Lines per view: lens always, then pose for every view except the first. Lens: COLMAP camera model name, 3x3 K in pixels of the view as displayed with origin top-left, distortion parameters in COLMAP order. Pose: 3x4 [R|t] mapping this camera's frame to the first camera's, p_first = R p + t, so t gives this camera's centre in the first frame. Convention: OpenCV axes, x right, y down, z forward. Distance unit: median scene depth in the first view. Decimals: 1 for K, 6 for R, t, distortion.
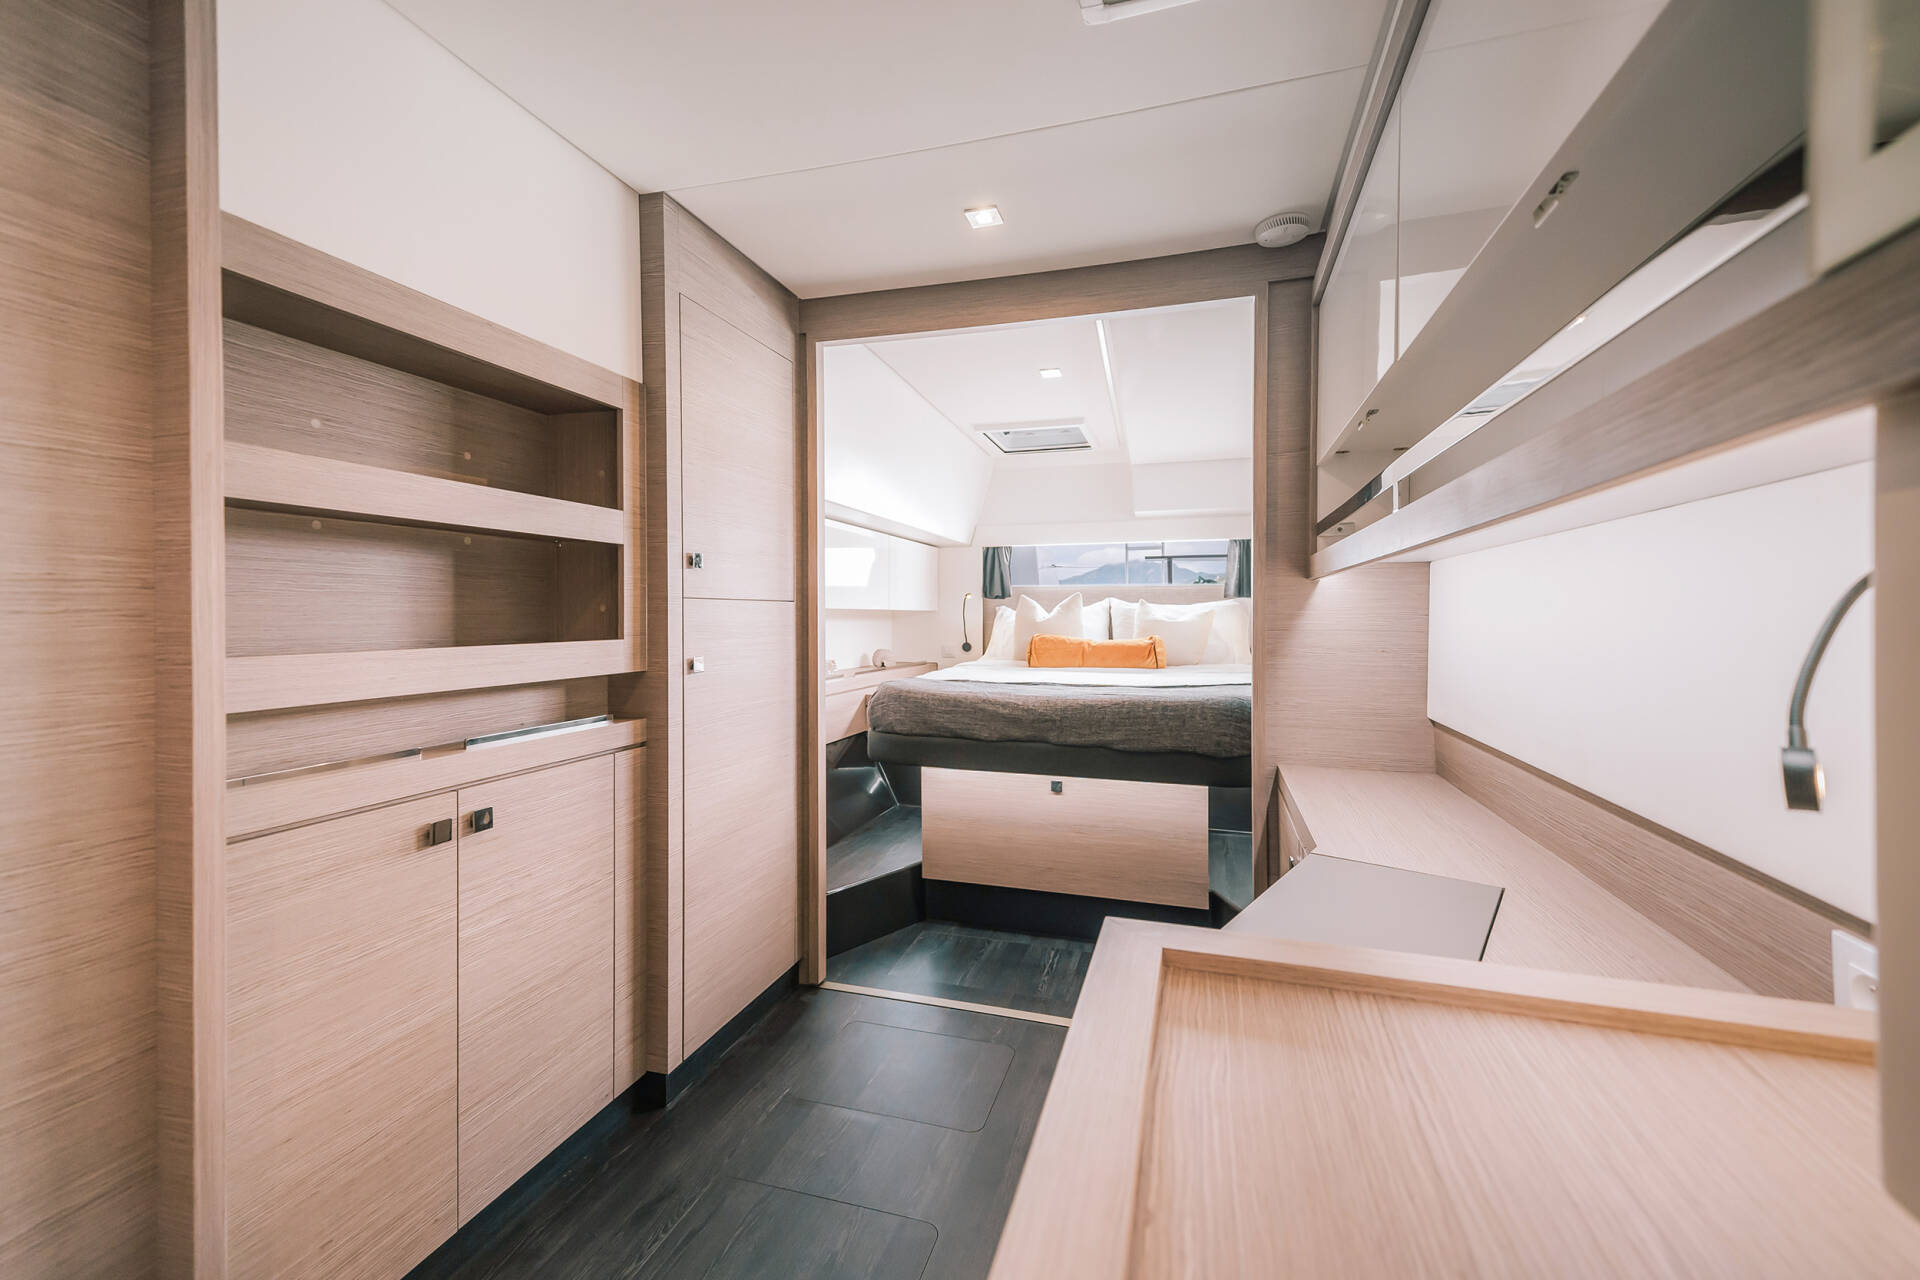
lens RADIAL K [[824.4, 0, 1042.5], [0, 824.4, 604.8], [0, 0, 1]] dist [0.067327, -0.002624]
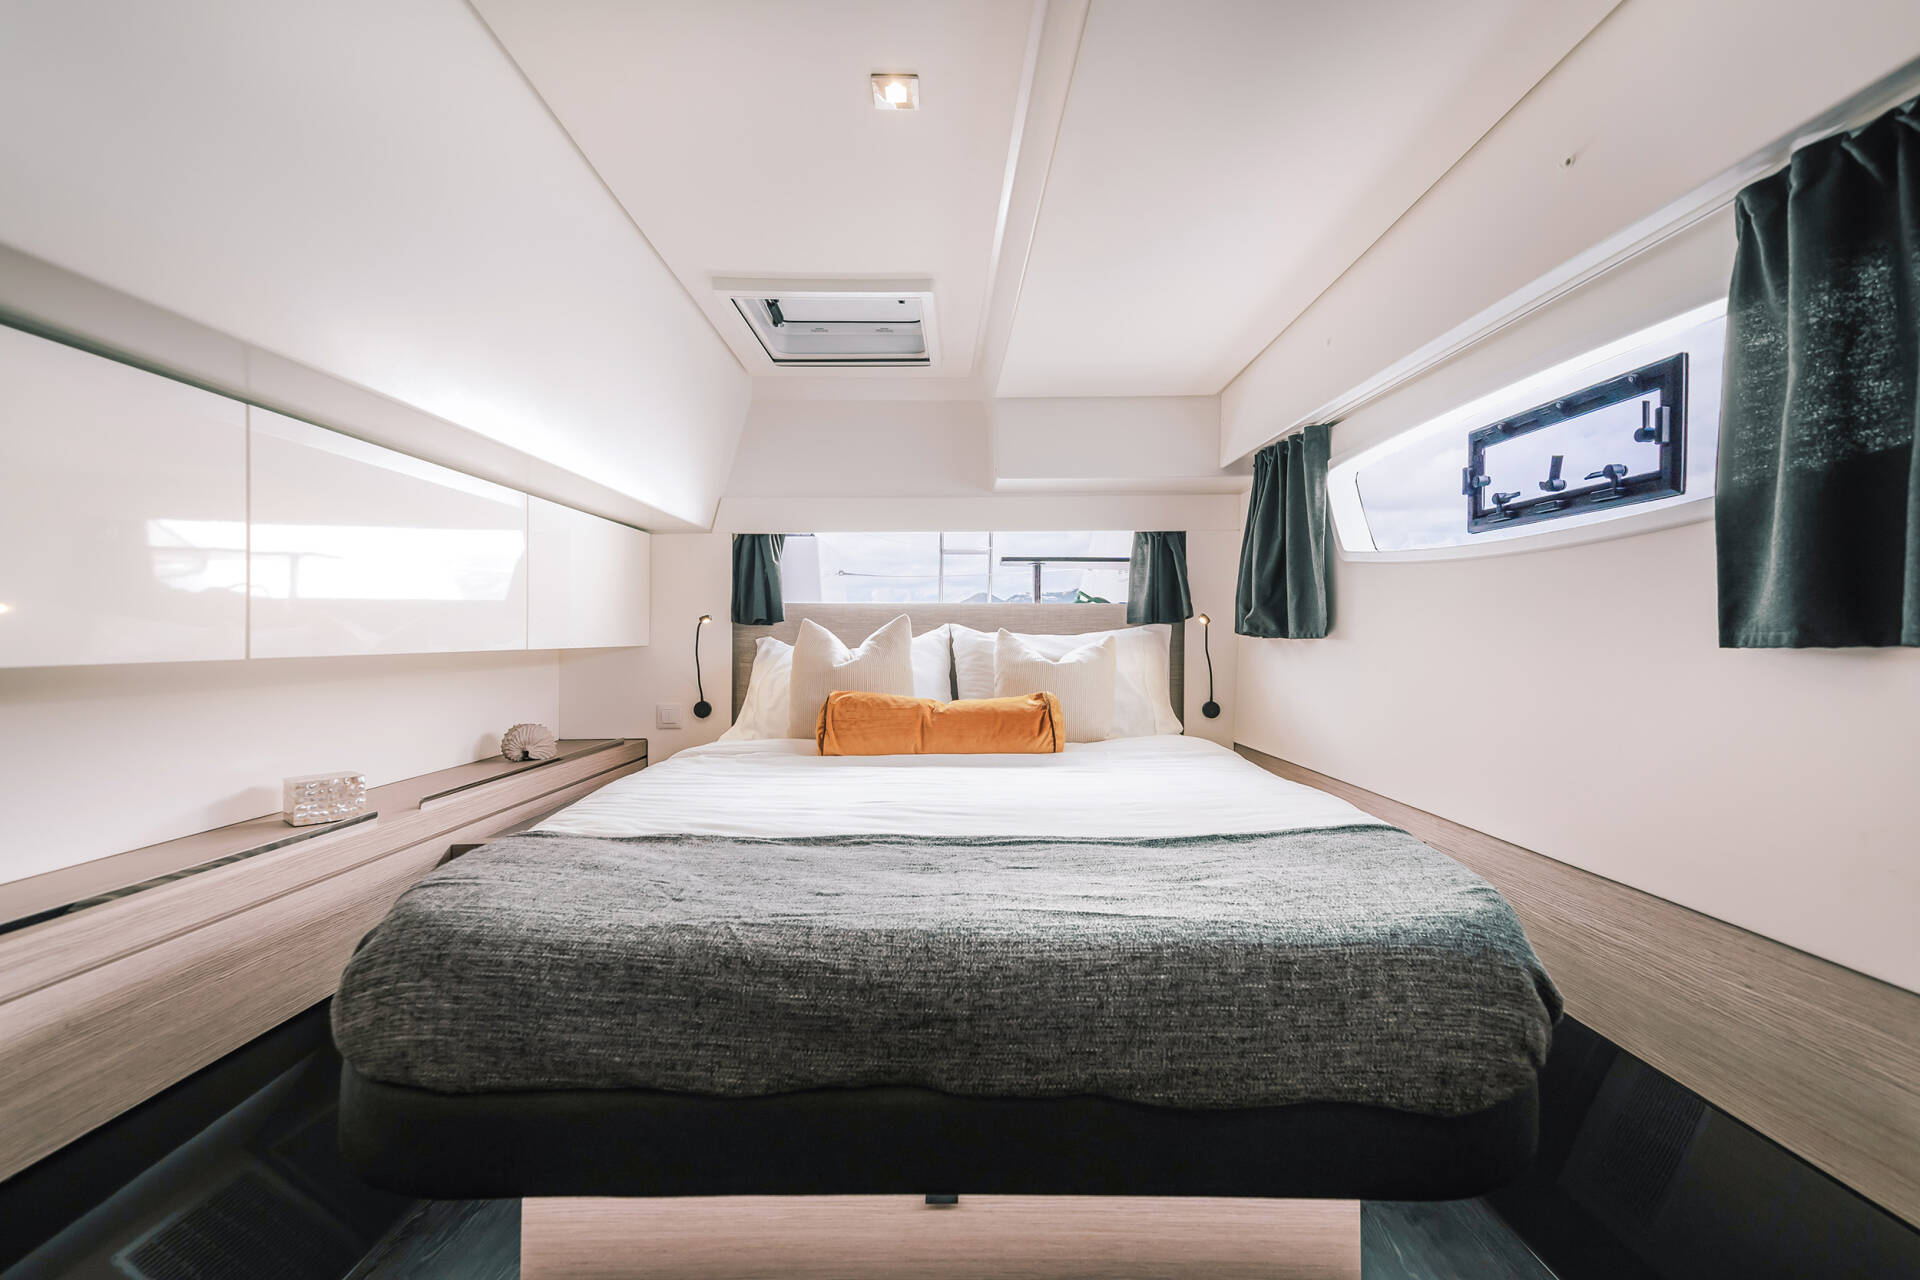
lens RADIAL K [[868.4, 0, 985.2], [0, 868.4, 621.7], [0, 0, 1]] dist [0.035101, -0.000384]
pose [[0.978782, 0.003160, 0.204880, -0.056816], [-0.002955, 0.999995, -0.001308, -0.020556], [-0.204883, 0.000674, 0.978786, 0.864129]]
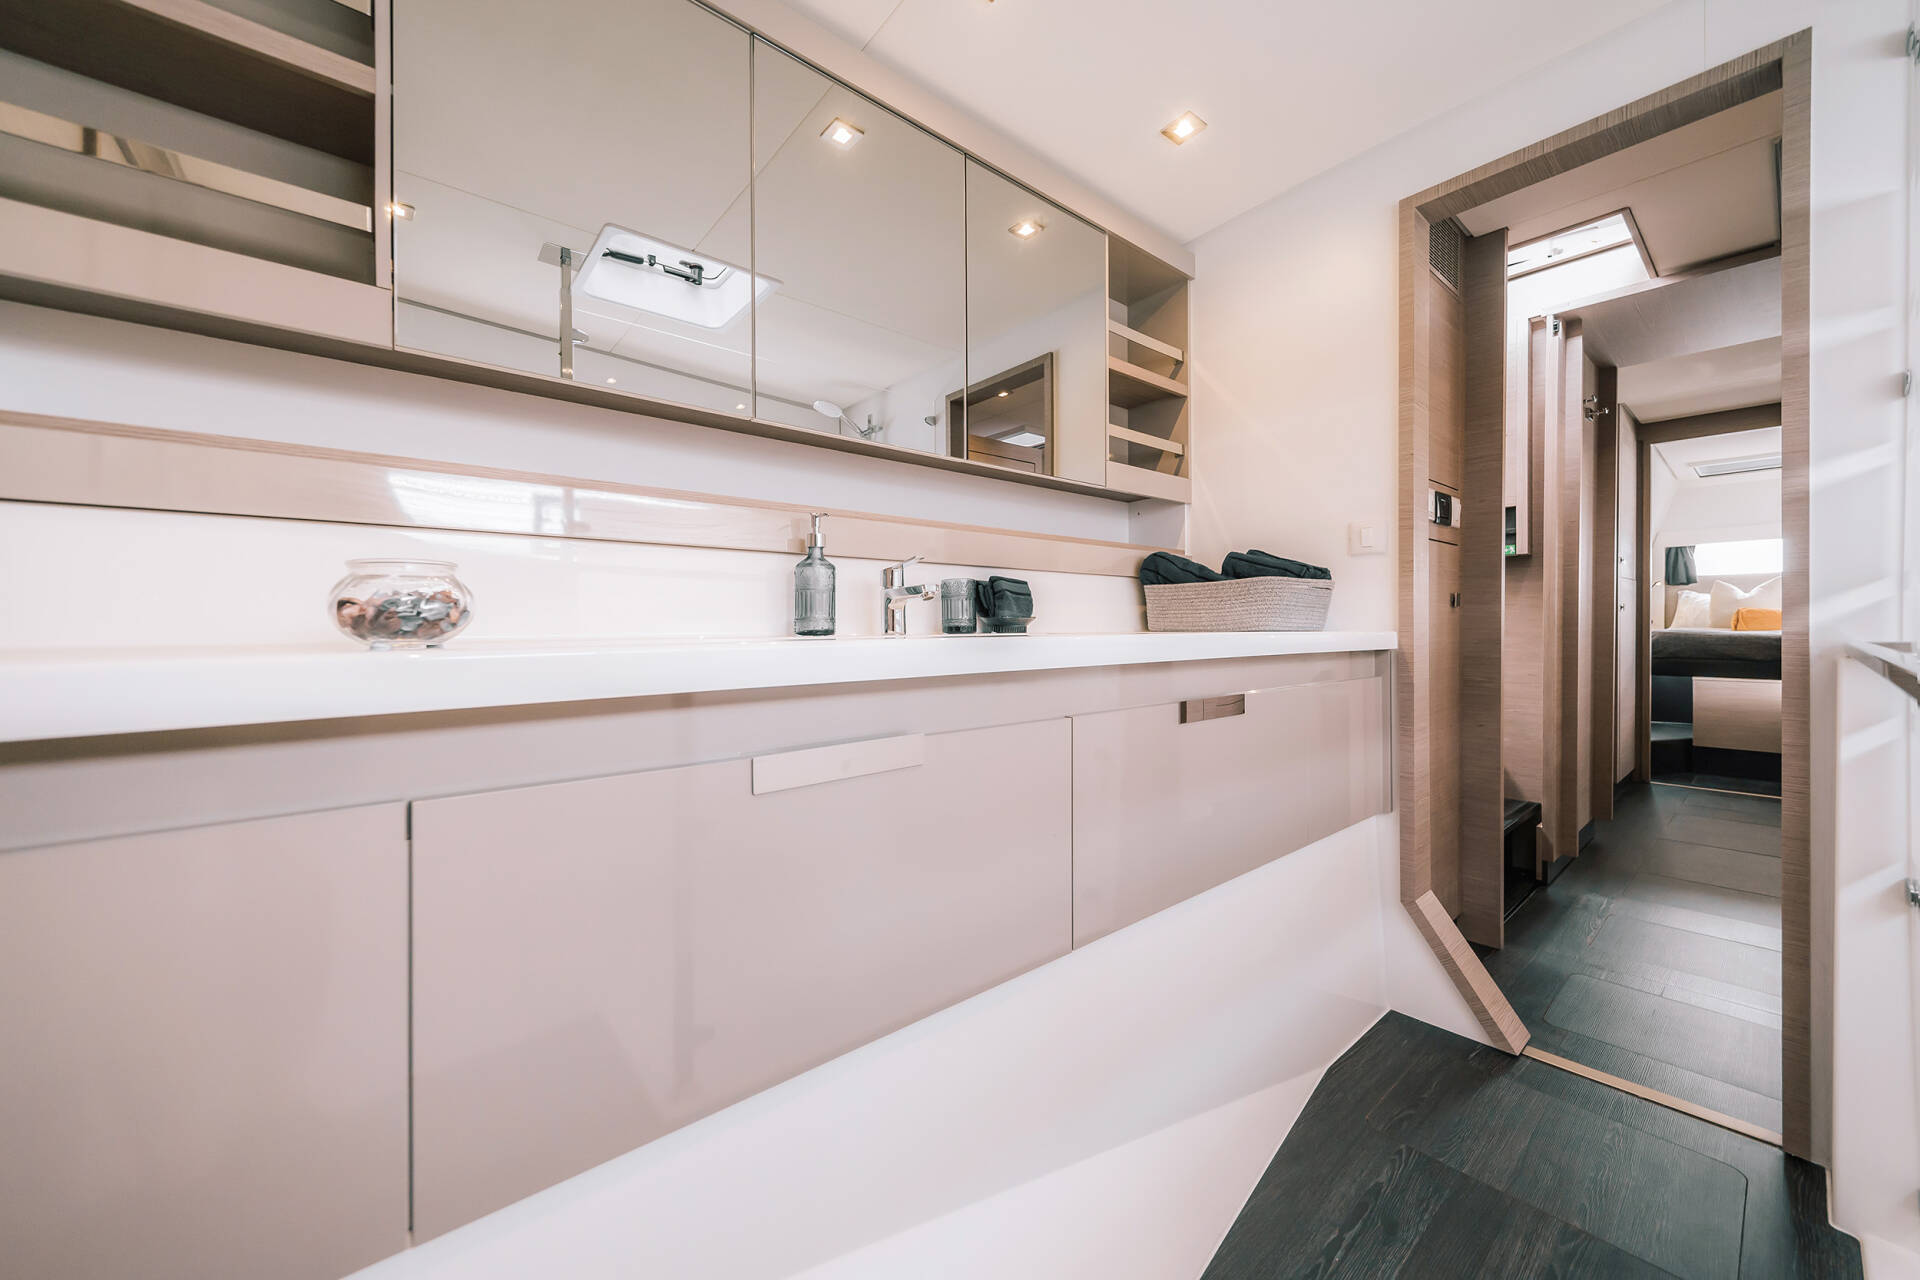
lens RADIAL K [[697.3, 0, 958.5], [0, 697.3, 629.9], [0, 0, 1]] dist [-0.004150, -0.000158]
pose [[0.763117, -0.014250, -0.646103, -0.524221], [0.020193, 0.999794, 0.001799, 0.092776], [0.645945, -0.014419, 0.763248, -1.448599]]
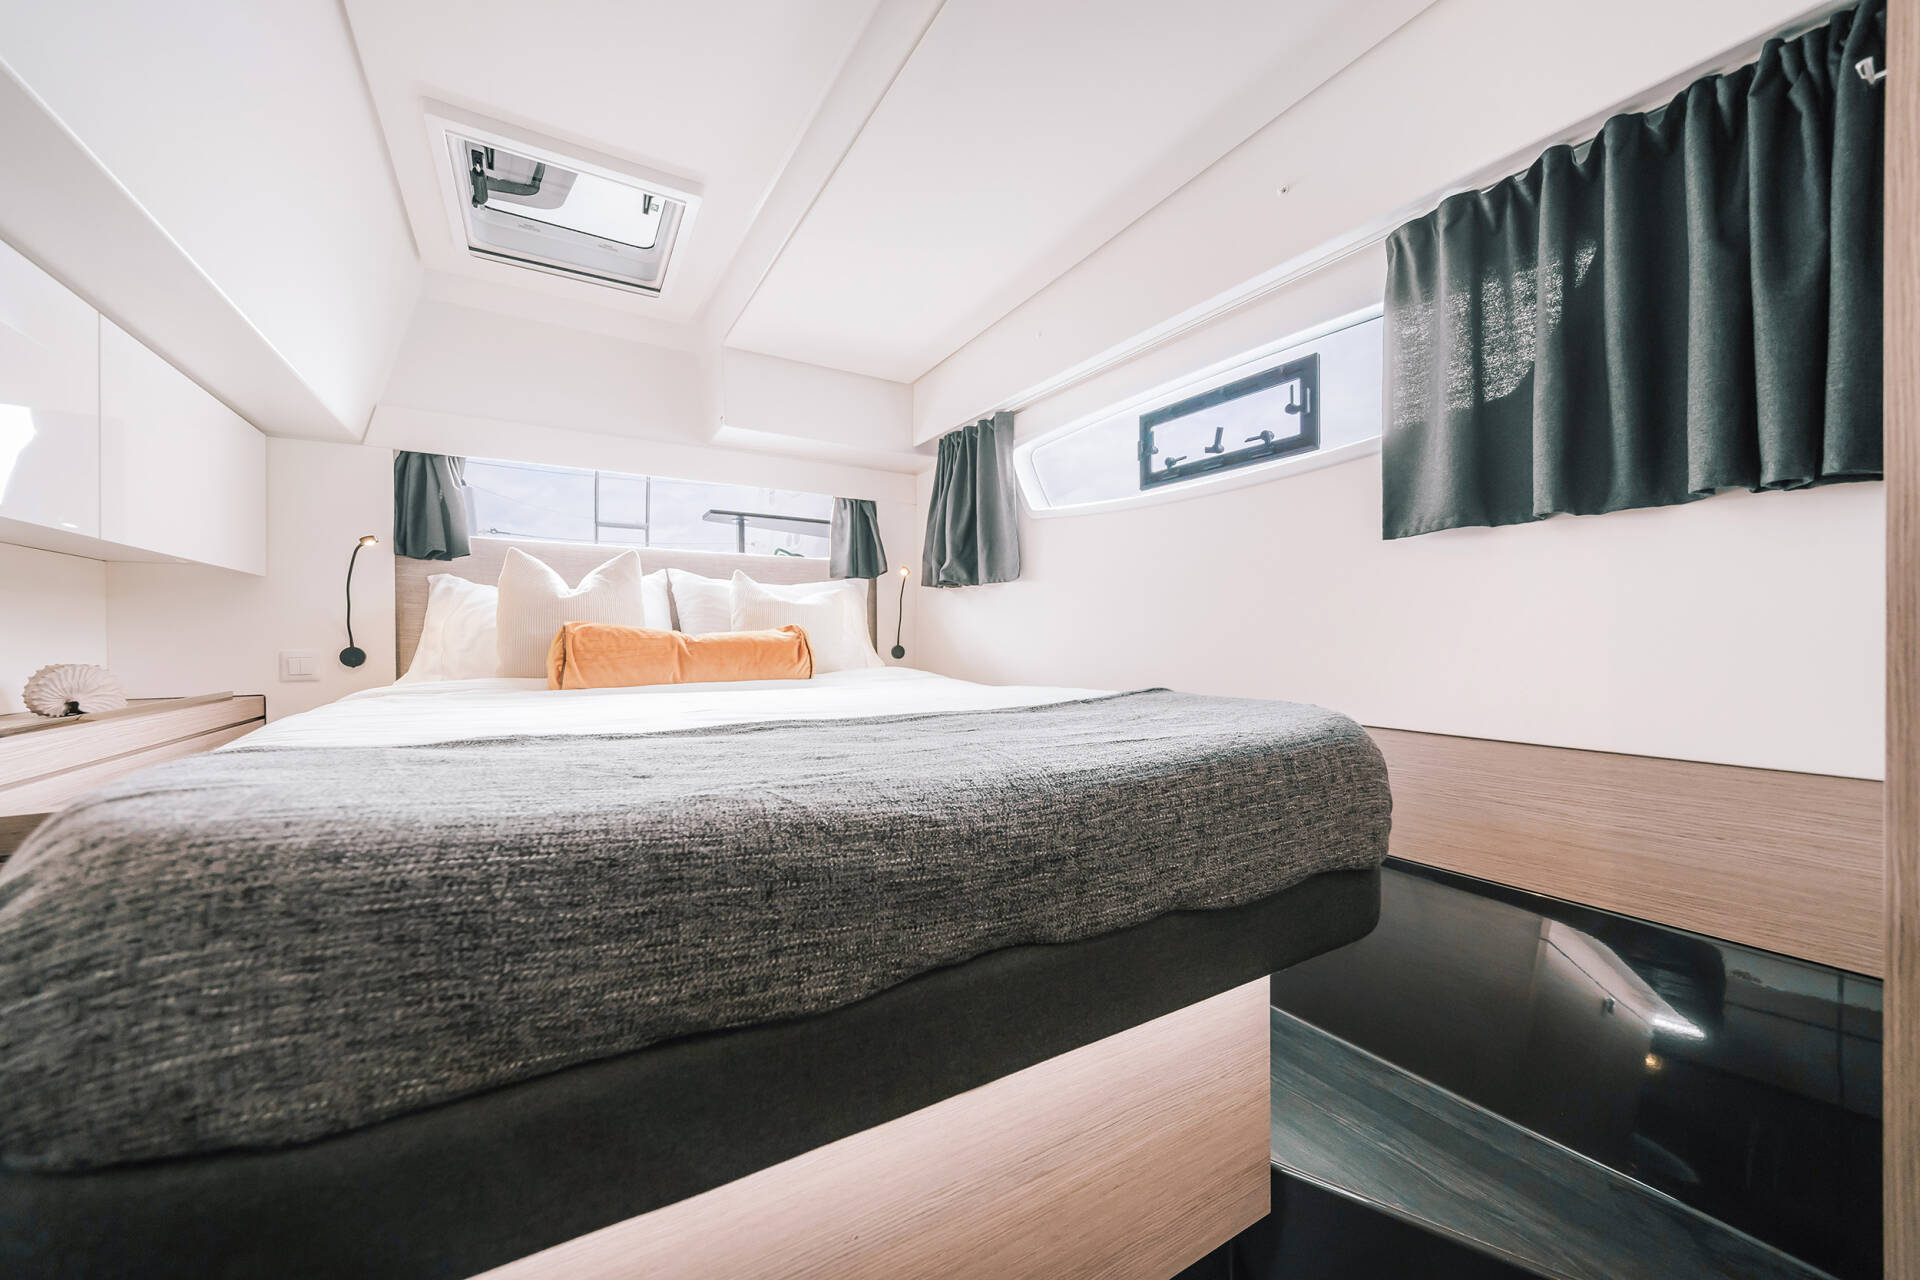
lens RADIAL K [[697.3, 0, 964.4], [0, 697.3, 636.7], [0, 0, 1]] dist [-0.004150, -0.000158]
pose [[0.752085, -0.009453, 0.658998, -0.213476], [0.000137, 0.999899, 0.014187, 0.080753], [-0.659066, -0.010579, 0.752011, 1.104334]]
